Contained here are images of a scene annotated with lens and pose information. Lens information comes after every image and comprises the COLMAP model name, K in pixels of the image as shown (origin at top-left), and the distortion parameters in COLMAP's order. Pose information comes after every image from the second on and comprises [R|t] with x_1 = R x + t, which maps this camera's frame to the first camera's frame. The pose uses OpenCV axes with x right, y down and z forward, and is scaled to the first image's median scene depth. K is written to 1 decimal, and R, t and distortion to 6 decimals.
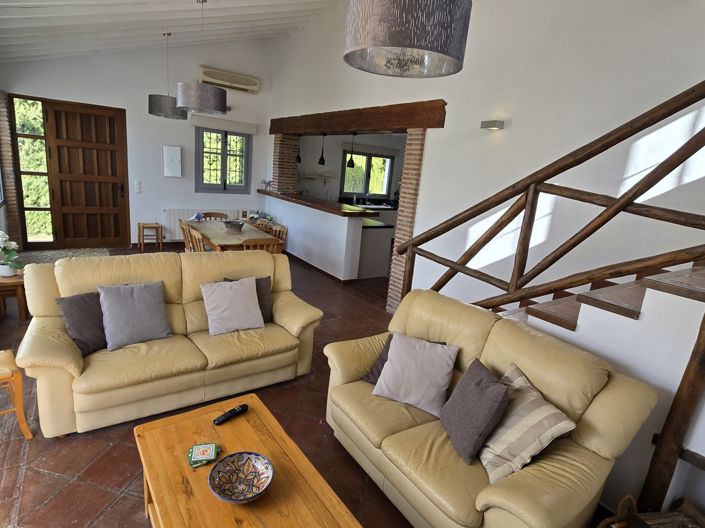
lens RADIAL K [[392.6, 0, 353.7], [0, 392.6, 260.4], [0, 0, 1]] dist [0.001692, -0.003366]
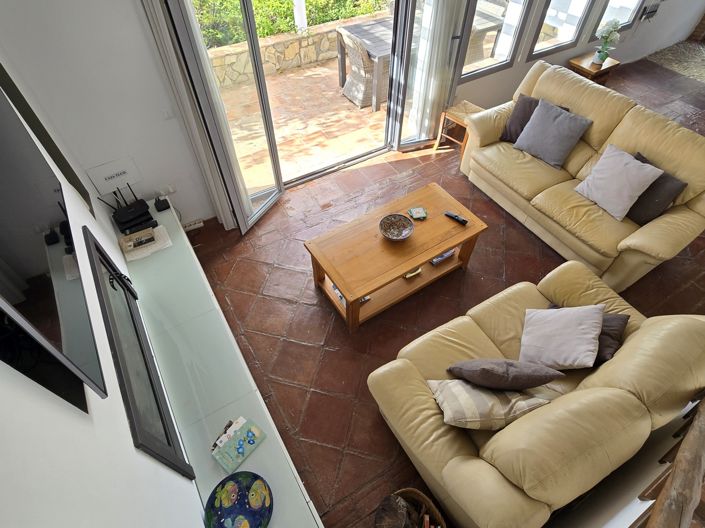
lens RADIAL K [[392.6, 0, 350.3], [0, 392.6, 262.8], [0, 0, 1]] dist [0.001692, -0.003366]
pose [[-0.066465, 0.716704, -0.694203, 0.248700], [-0.231763, 0.665624, 0.709388, -0.129208], [0.970499, 0.208040, 0.121865, 0.138984]]
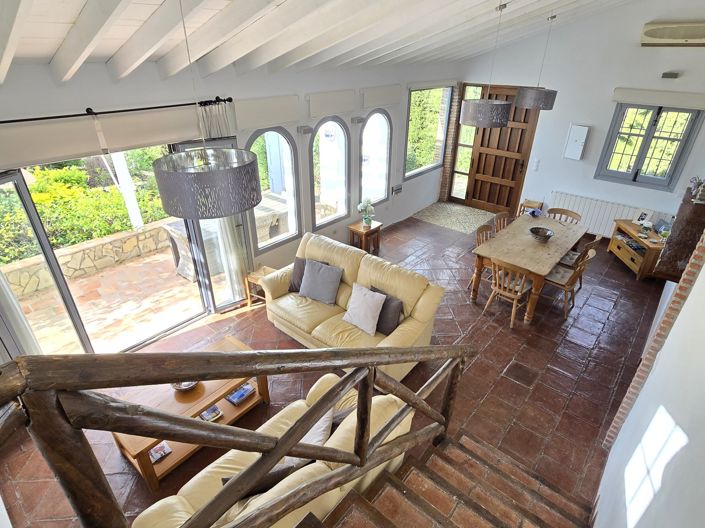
lens RADIAL K [[392.6, 0, 354.5], [0, 392.6, 263.6], [0, 0, 1]] dist [0.001692, -0.003366]
pose [[0.244050, 0.388679, -0.888464, 0.353201], [-0.206305, 0.916004, 0.344057, -0.207978], [0.947564, 0.099327, 0.303737, 0.262653]]
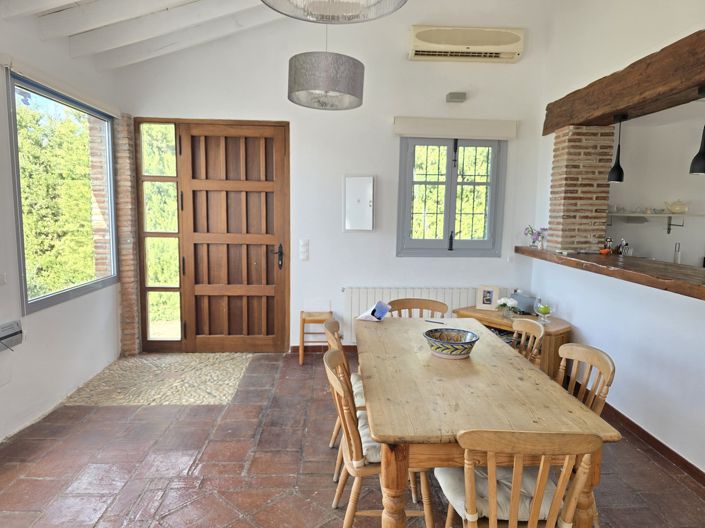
lens RADIAL K [[470.6, 0, 348.8], [0, 470.6, 266.4], [0, 0, 1]] dist [0.028055, -0.007439]
pose [[0.841663, -0.015840, -0.539771, -0.118078], [-0.061881, 0.990156, -0.125547, -0.080281], [0.536446, 0.139069, 0.832398, 0.462492]]
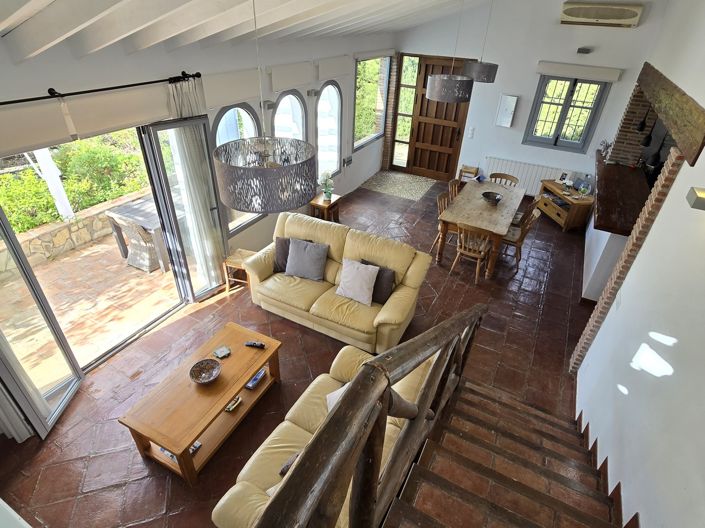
lens RADIAL K [[392.6, 0, 354.2], [0, 392.6, 261.7], [0, 0, 1]] dist [0.001692, -0.003366]
pose [[0.459379, 0.421200, -0.782024, 0.327969], [-0.200961, 0.906875, 0.370396, -0.202596], [0.865208, -0.012996, 0.501244, 0.147995]]
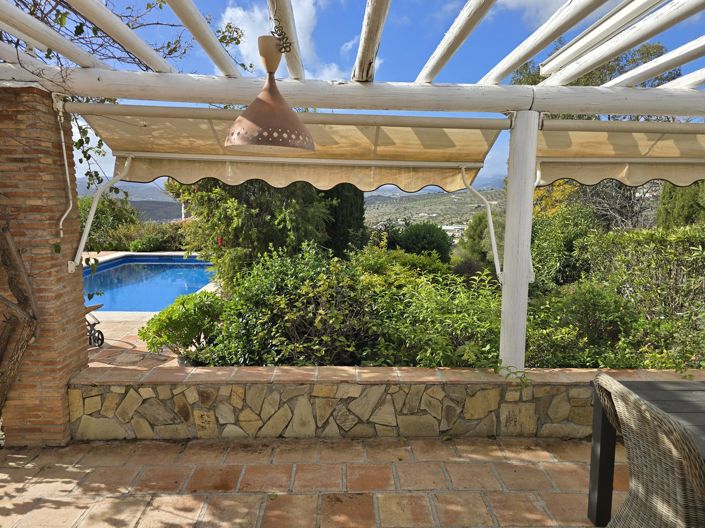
lens RADIAL K [[470.6, 0, 345.4], [0, 470.6, 264.6], [0, 0, 1]] dist [0.028055, -0.007439]
pose [[-0.549801, 0.019344, -0.835072, -0.191929], [-0.246406, 0.951488, 0.184271, 0.010132], [0.798125, 0.307079, -0.518363, 0.120713]]
